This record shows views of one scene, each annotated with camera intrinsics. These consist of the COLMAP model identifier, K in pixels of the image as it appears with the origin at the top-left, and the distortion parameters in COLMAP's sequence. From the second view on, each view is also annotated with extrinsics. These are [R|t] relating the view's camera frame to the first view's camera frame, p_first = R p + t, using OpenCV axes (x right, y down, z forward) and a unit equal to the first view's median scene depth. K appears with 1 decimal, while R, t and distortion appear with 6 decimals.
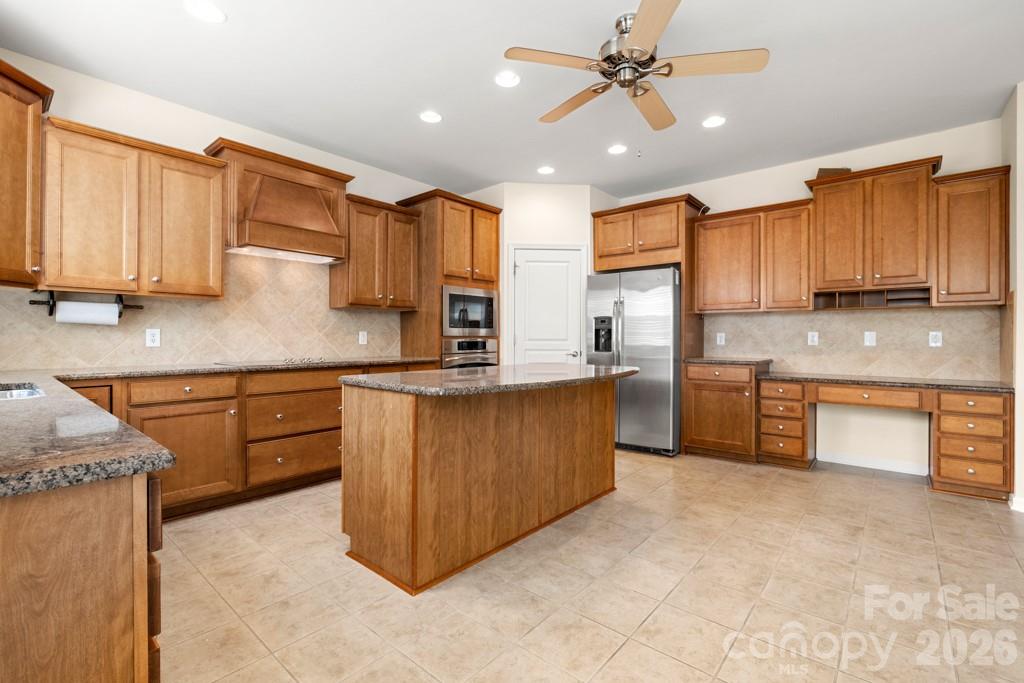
lens RADIAL K [[454.9, 0, 509.9], [0, 454.9, 336.9], [0, 0, 1]] dist [-0.005784, -0.000380]
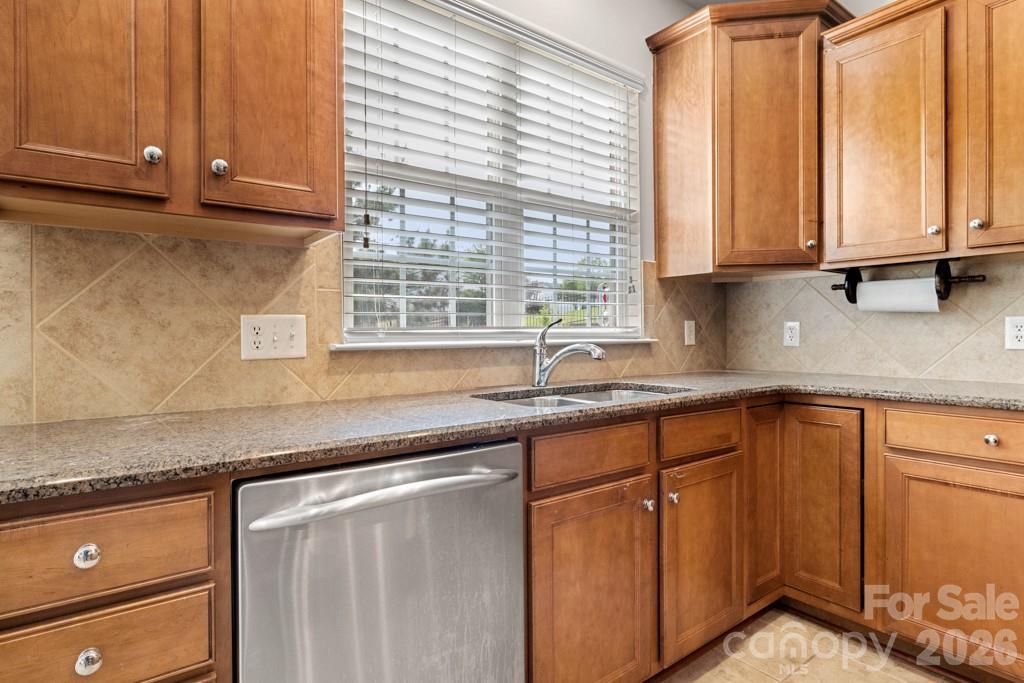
lens RADIAL K [[540.0, 0, 511.4], [0, 540.0, 334.0], [0, 0, 1]] dist [0.000604, -0.000357]
pose [[-0.216032, -0.000339, -0.976386, -0.038811], [0.004119, 0.999991, -0.001258, 0.001856], [0.976378, -0.004293, -0.216029, 0.615335]]
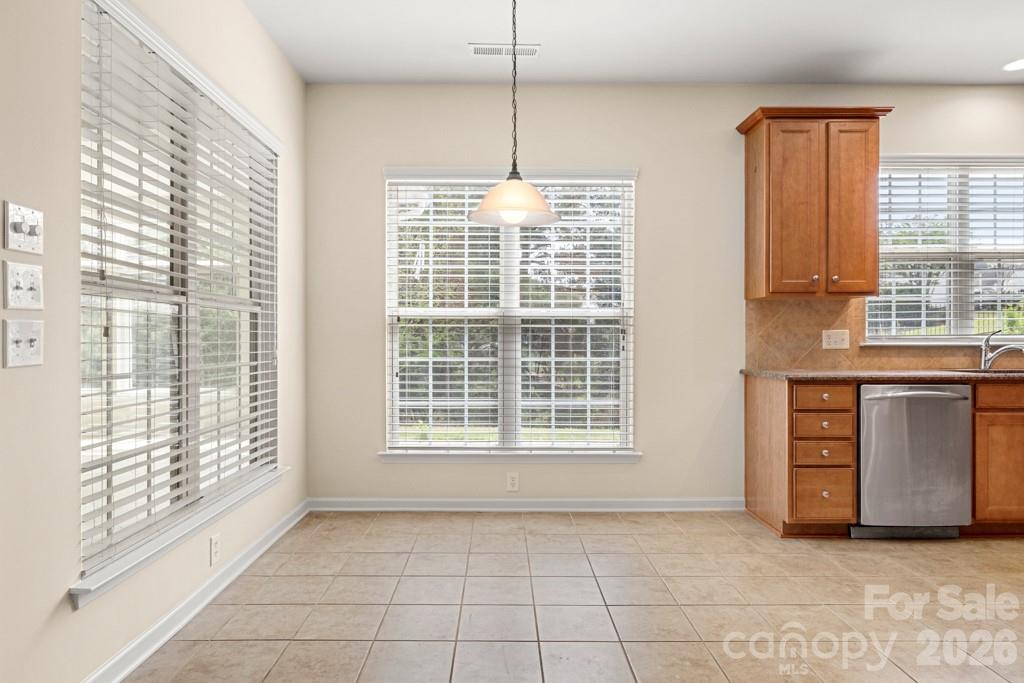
lens RADIAL K [[617.1, 0, 507.6], [0, 617.1, 340.9], [0, 0, 1]] dist [0.015282, -0.000909]
pose [[-0.746685, 0.003148, -0.665170, 1.009408], [-0.001344, 0.999980, 0.006242, -0.001777], [0.665176, 0.005555, -0.746666, 0.832841]]
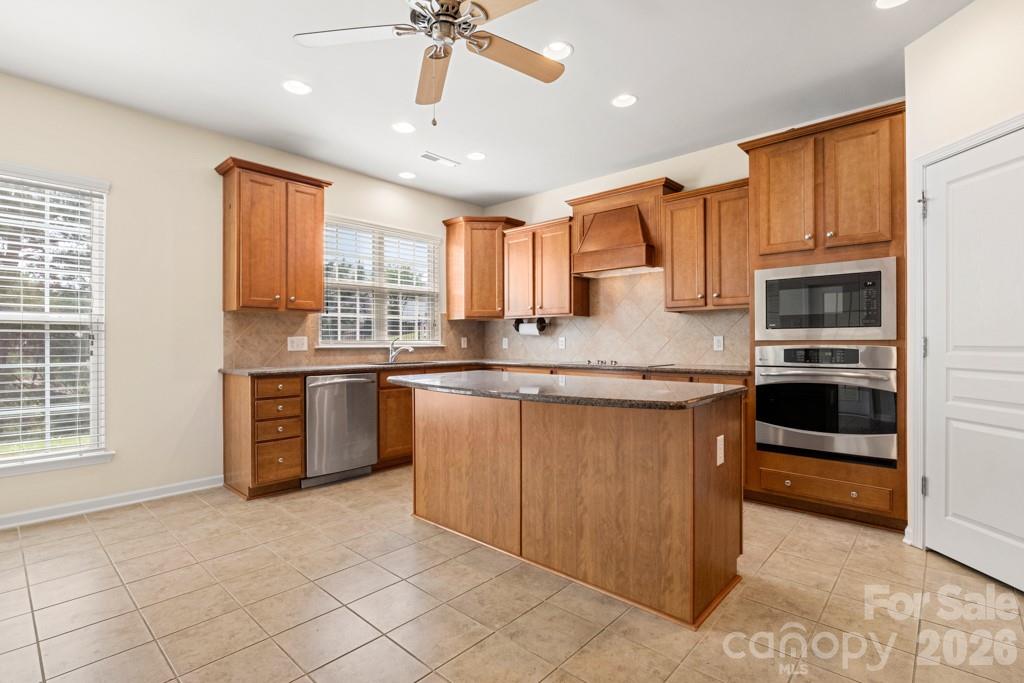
lens RADIAL K [[484.9, 0, 508.9], [0, 484.9, 341.7], [0, 0, 1]] dist [-0.000148, 0.000908]
pose [[-0.036113, -0.002748, -0.999344, 0.980253], [0.001194, 0.999995, -0.002793, 0.000891], [0.999347, -0.001294, -0.036109, 0.983180]]
